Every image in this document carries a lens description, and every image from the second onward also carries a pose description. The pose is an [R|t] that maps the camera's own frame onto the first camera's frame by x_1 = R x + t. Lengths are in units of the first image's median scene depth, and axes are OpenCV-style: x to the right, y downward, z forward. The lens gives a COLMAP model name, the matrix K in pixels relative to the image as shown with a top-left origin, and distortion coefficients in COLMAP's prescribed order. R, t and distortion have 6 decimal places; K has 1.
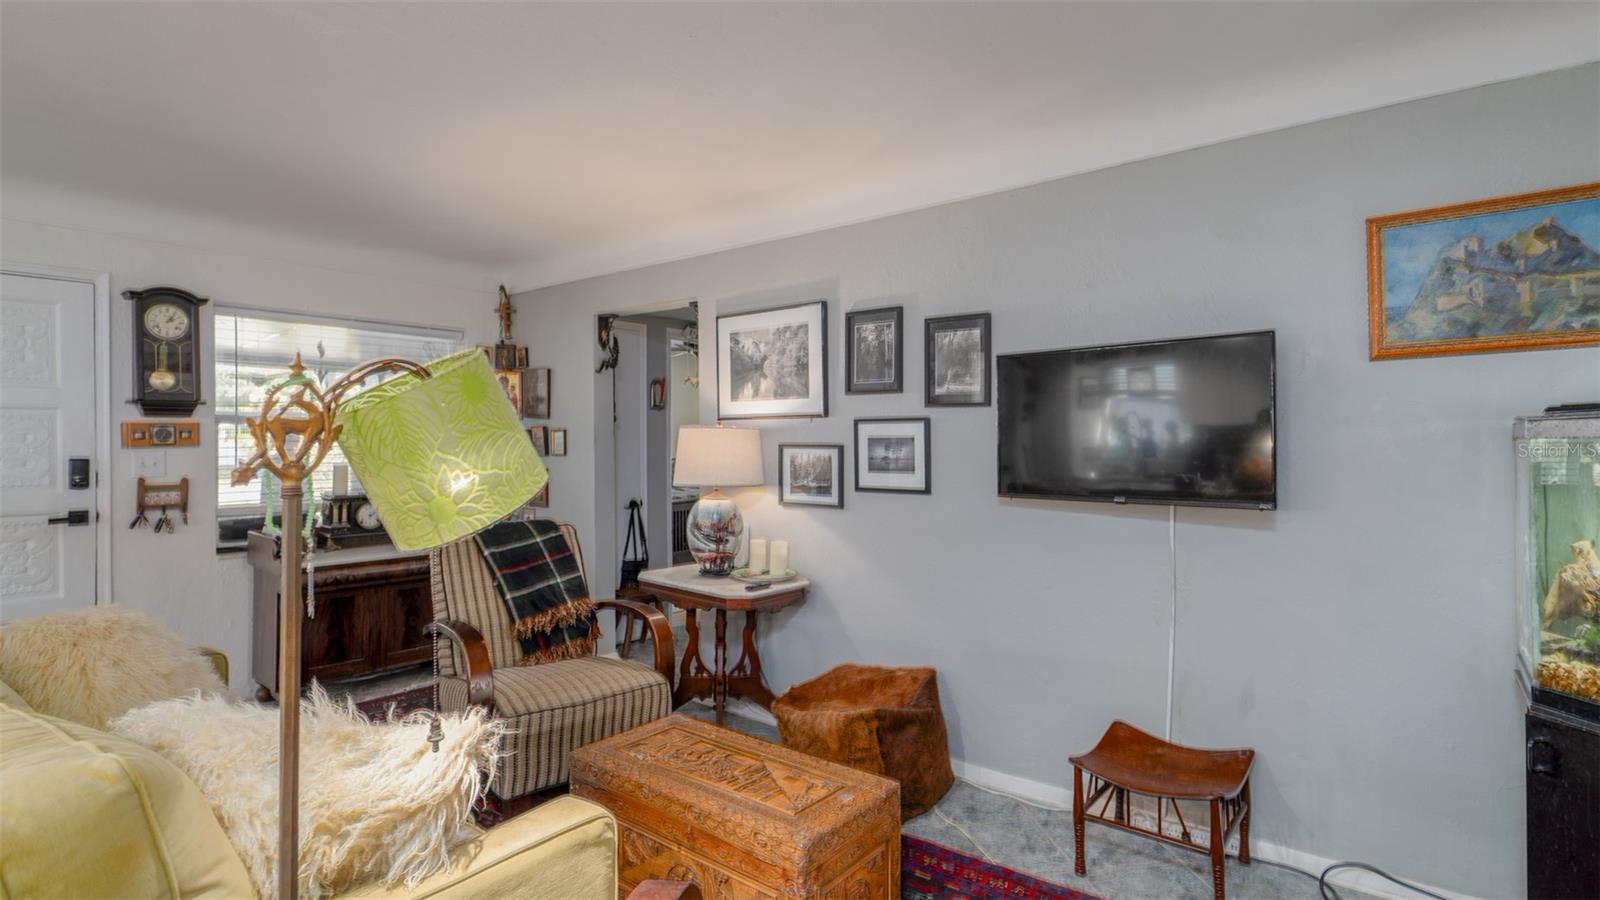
lens RADIAL K [[772.0, 0, 800.0], [0, 772.0, 450.0], [0, 0, 1]] dist [-0.003987, -0.000280]
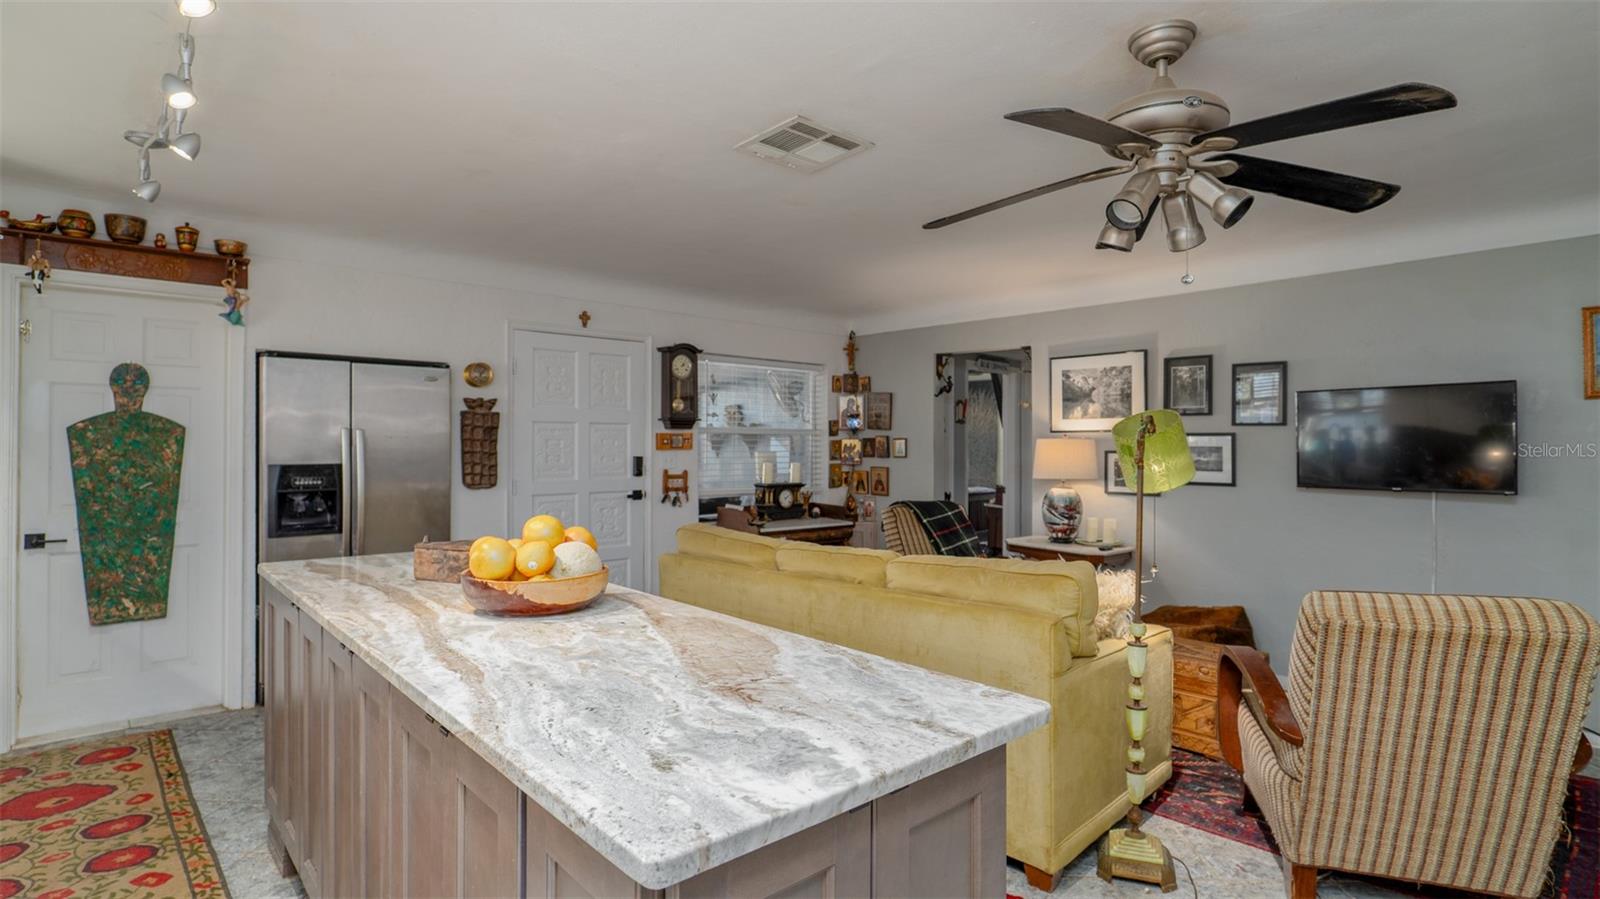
lens RADIAL K [[788.5, 0, 800.0], [0, 788.5, 449.5], [0, 0, 1]] dist [0.000738, -0.000036]
pose [[0.990041, 0.007386, -0.140585, -0.376465], [-0.008356, 0.999945, -0.006314, 0.003979], [0.140531, 0.007426, 0.990048, -0.497999]]
